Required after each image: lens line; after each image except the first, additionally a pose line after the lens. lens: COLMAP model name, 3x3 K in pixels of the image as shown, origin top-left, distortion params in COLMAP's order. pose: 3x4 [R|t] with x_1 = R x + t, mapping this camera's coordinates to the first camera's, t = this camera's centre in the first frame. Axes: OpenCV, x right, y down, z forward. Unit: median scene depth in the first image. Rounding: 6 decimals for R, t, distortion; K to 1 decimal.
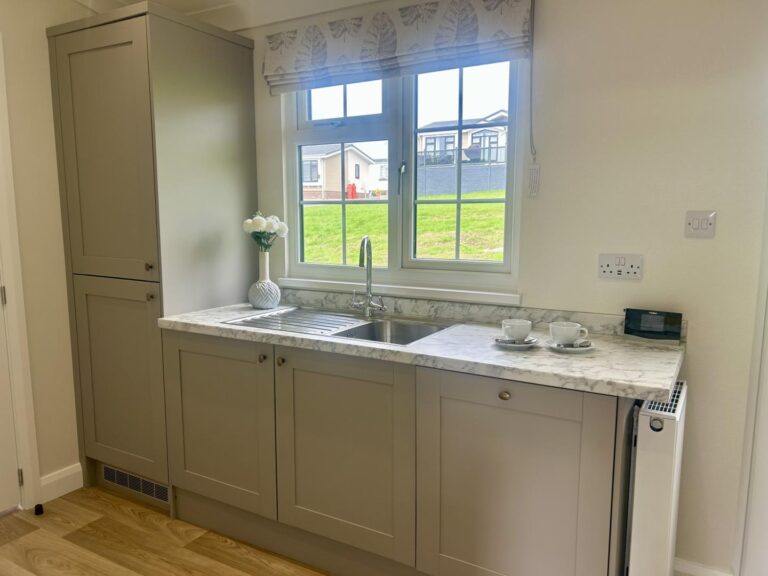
lens RADIAL K [[577.7, 0, 383.3], [0, 577.7, 293.3], [0, 0, 1]] dist [0.062237, -0.082231]
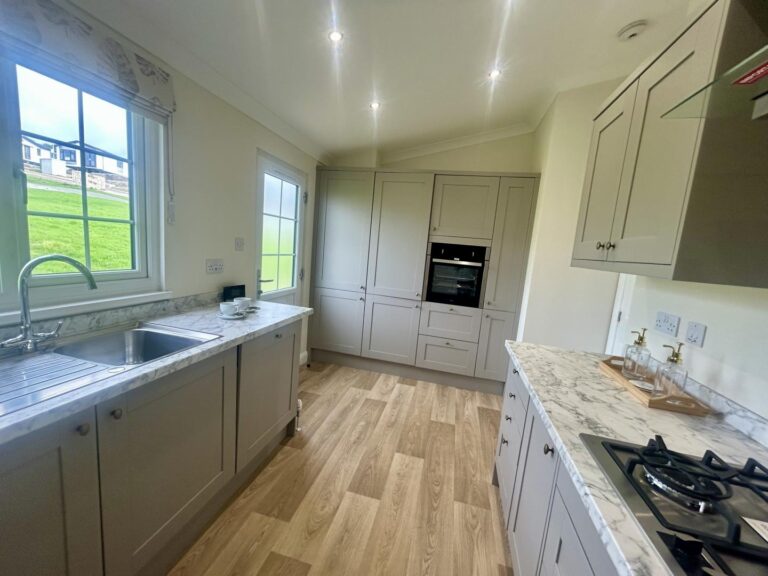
lens RADIAL K [[311.2, 0, 385.1], [0, 311.2, 289.5], [0, 0, 1]] dist [-0.000387, -0.000130]
pose [[-0.289887, -0.159737, 0.943636, -0.597647], [0.047882, 0.982318, 0.180994, -0.106385], [-0.955862, 0.097651, -0.277113, 0.640951]]
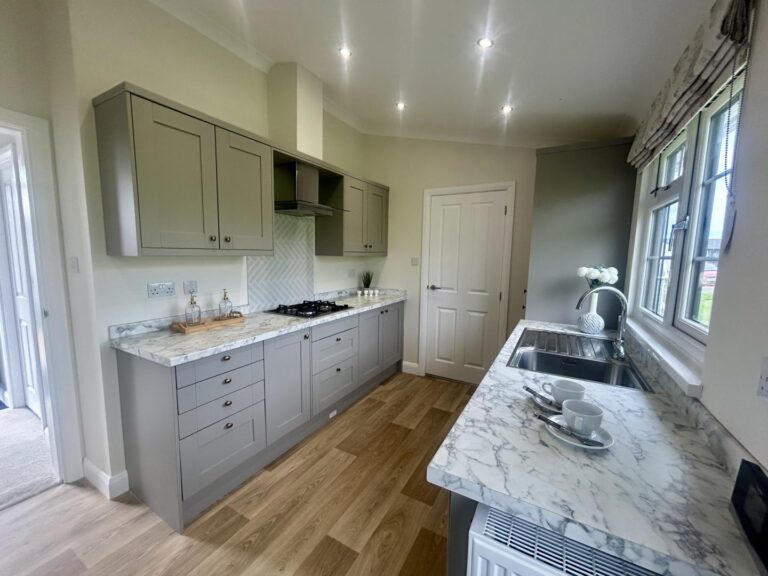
lens RADIAL K [[306.1, 0, 384.0], [0, 306.1, 288.0], [0, 0, 1]] dist [0.000102, -0.000010]
pose [[0.017044, 0.110950, -0.993680, 0.559167], [-0.154922, 0.982115, 0.107002, -0.090687], [0.987780, 0.152119, 0.033927, 0.520960]]
